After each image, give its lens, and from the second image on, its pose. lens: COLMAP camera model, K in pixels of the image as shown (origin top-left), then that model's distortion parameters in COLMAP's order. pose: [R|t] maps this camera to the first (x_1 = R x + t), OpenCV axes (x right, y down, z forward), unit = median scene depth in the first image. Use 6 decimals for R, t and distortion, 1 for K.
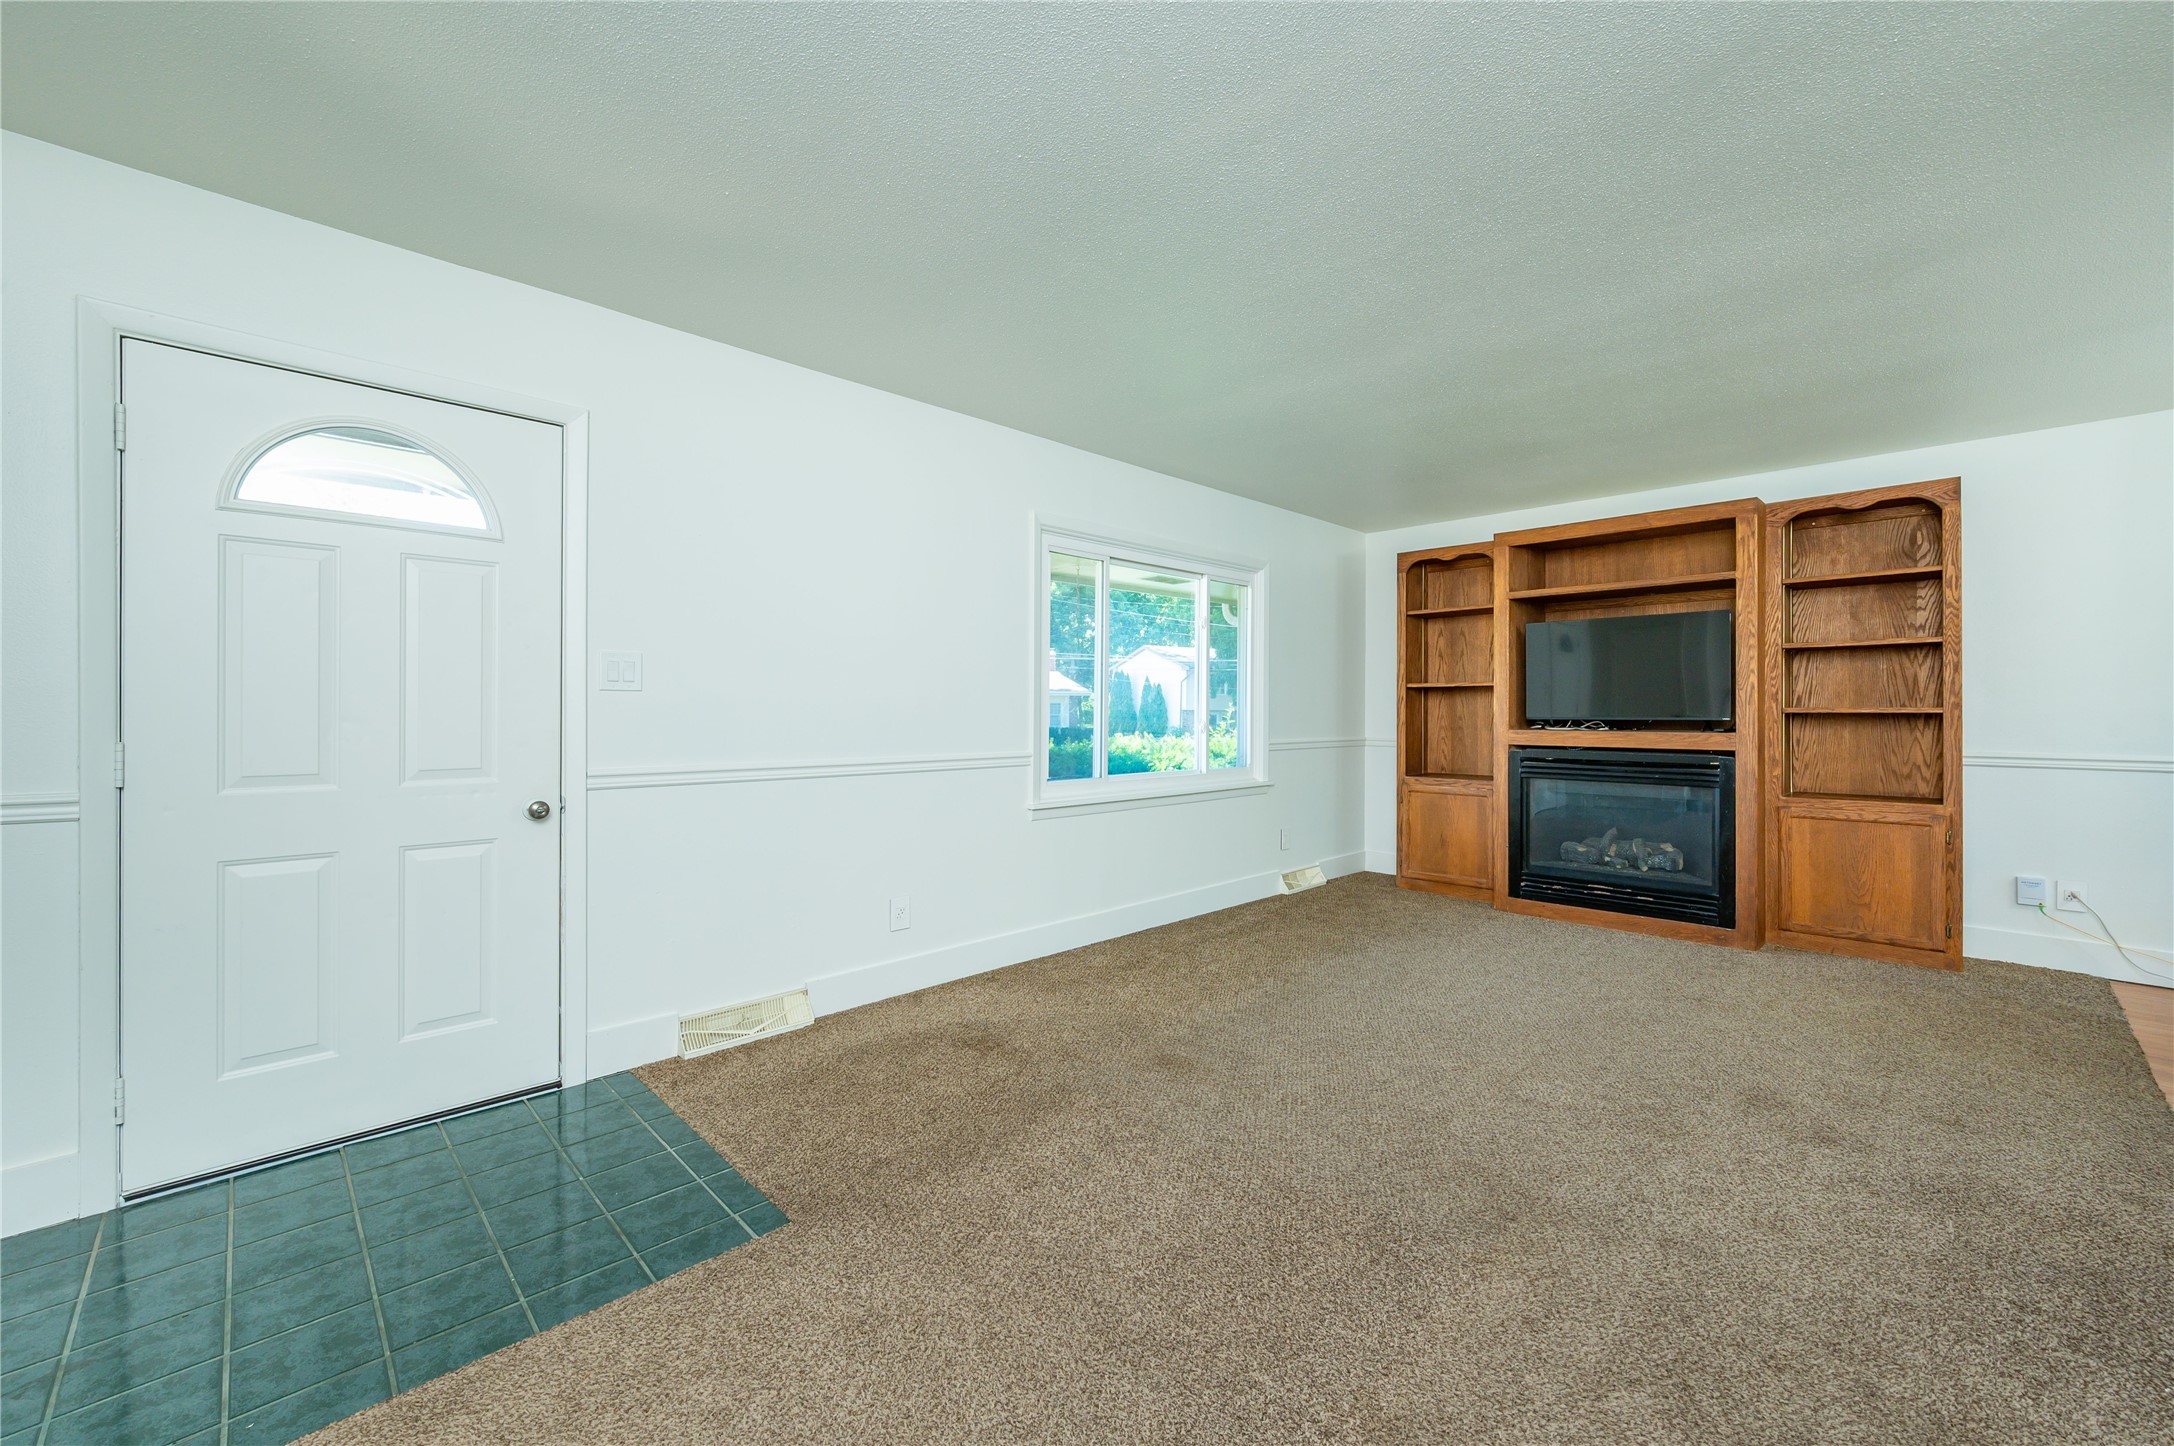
lens RADIAL K [[866.3, 0, 1102.5], [0, 866.3, 709.7], [0, 0, 1]] dist [0.002523, 0.000688]
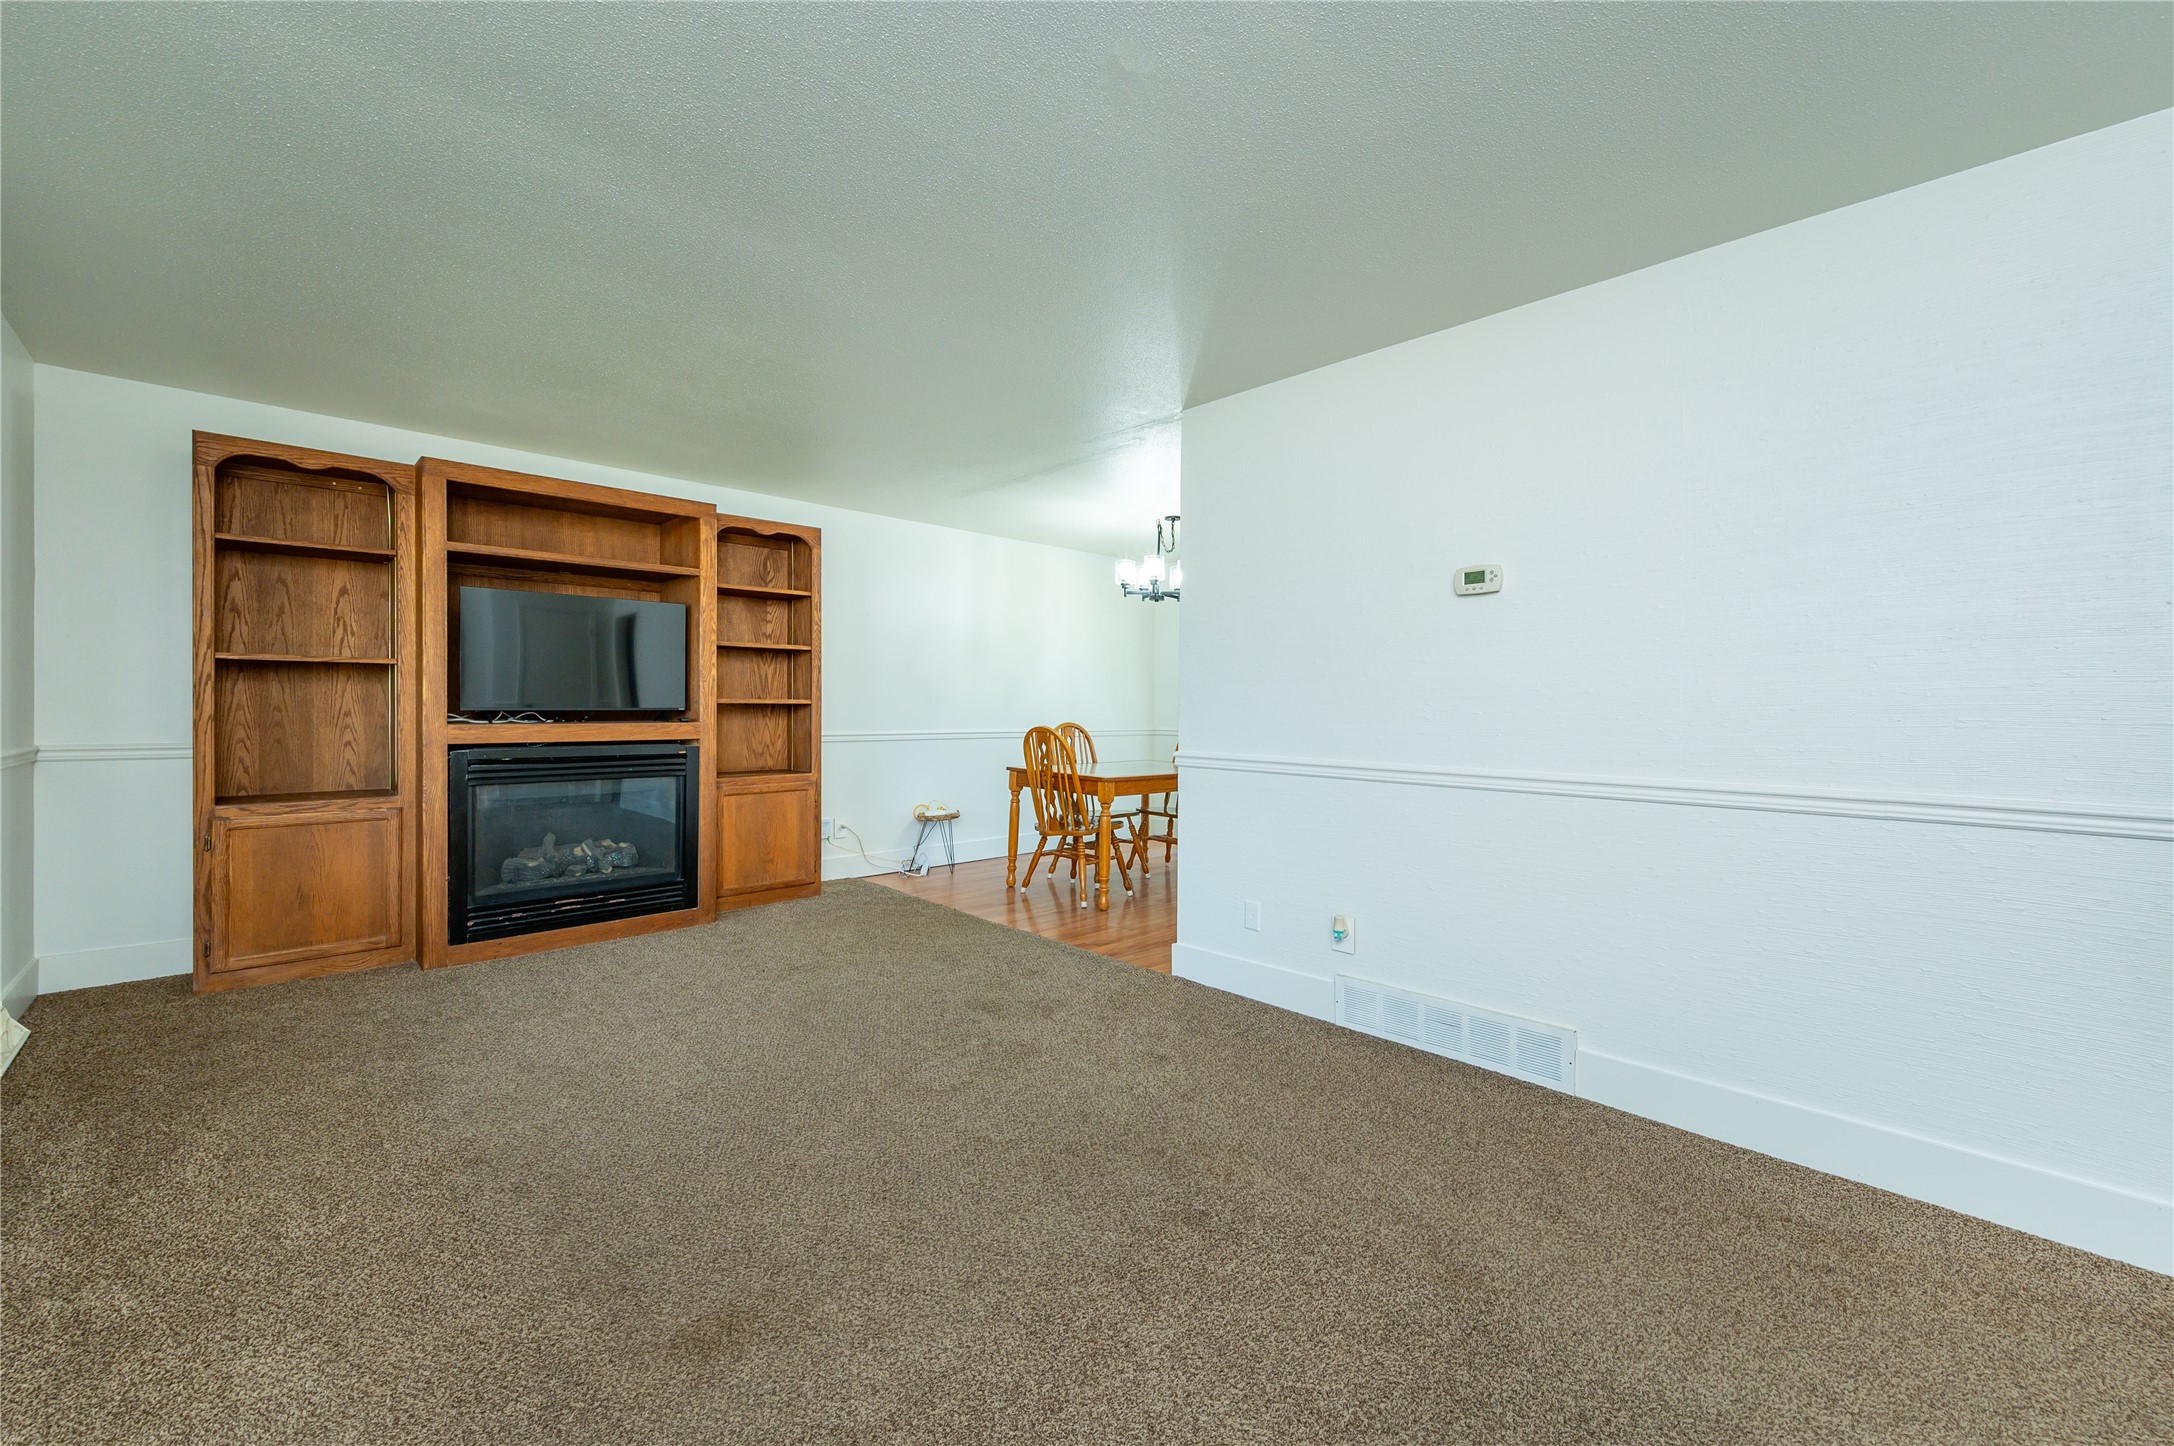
lens RADIAL K [[866.3, 0, 1077.3], [0, 866.3, 713.8], [0, 0, 1]] dist [0.002523, 0.000688]
pose [[0.028303, -0.012987, 0.999515, -0.289151], [-0.011312, 0.999847, 0.013312, -0.002968], [-0.999535, -0.011683, 0.028152, 0.465302]]
